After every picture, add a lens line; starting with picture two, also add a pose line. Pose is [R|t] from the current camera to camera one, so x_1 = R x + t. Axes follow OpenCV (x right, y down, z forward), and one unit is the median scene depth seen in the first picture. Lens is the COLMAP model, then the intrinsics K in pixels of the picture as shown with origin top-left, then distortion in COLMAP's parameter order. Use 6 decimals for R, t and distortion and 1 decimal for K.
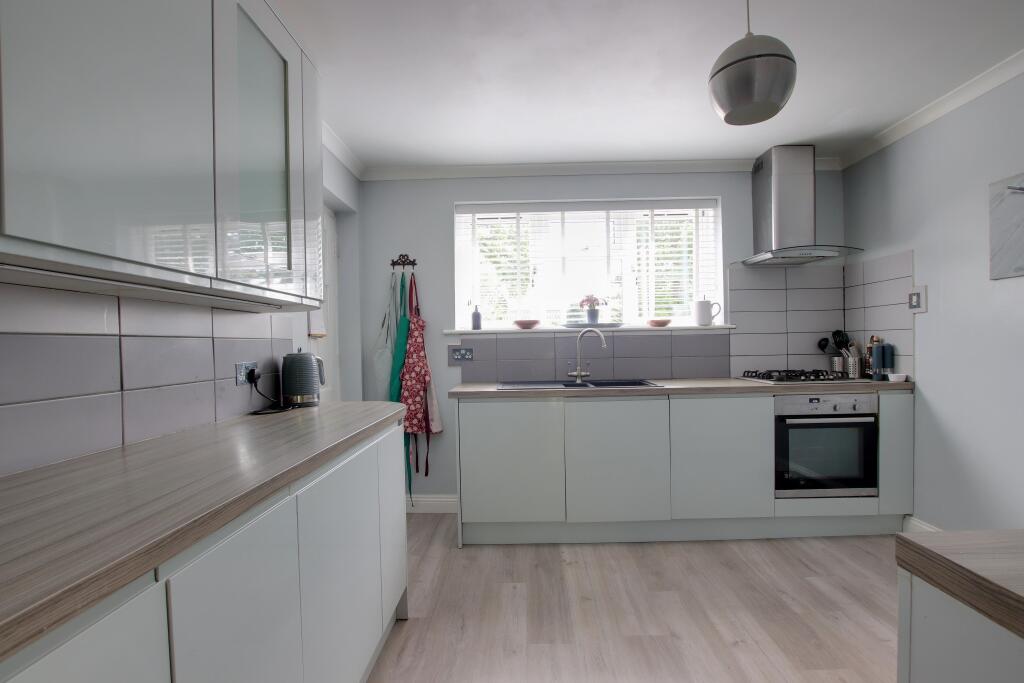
lens RADIAL K [[482.8, 0, 513.4], [0, 482.8, 346.0], [0, 0, 1]] dist [-0.024634, -0.000229]
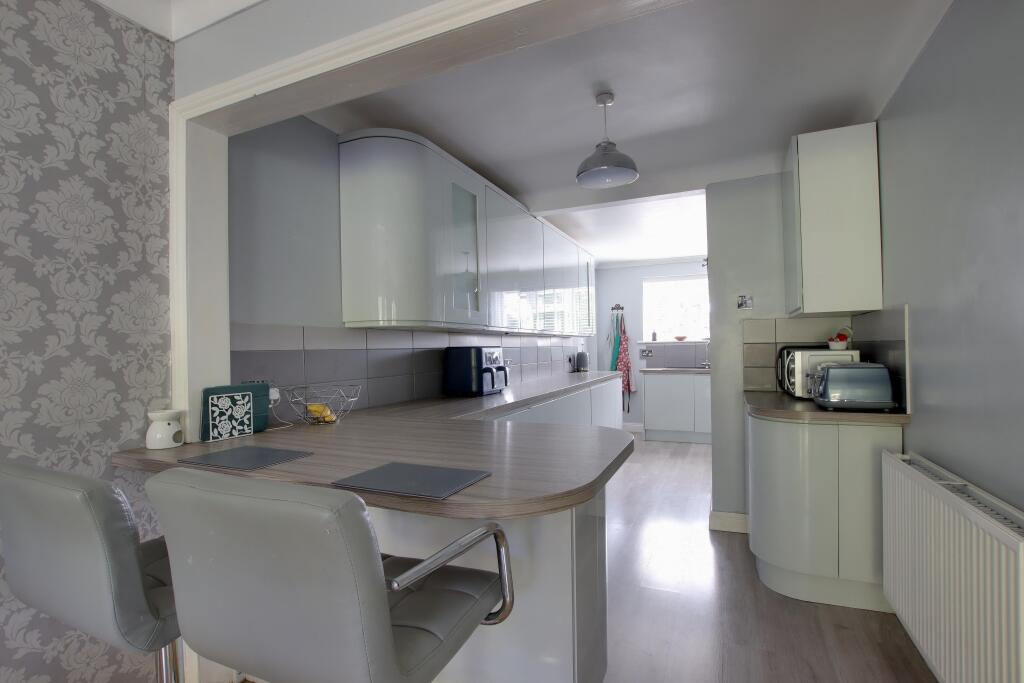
lens RADIAL K [[482.8, 0, 508.5], [0, 482.8, 346.8], [0, 0, 1]] dist [-0.024634, -0.000229]
pose [[0.920087, 0.007066, -0.391651, 0.152252], [-0.007330, 0.999973, 0.000822, -0.008076], [0.391646, 0.002114, 0.920114, -1.091045]]
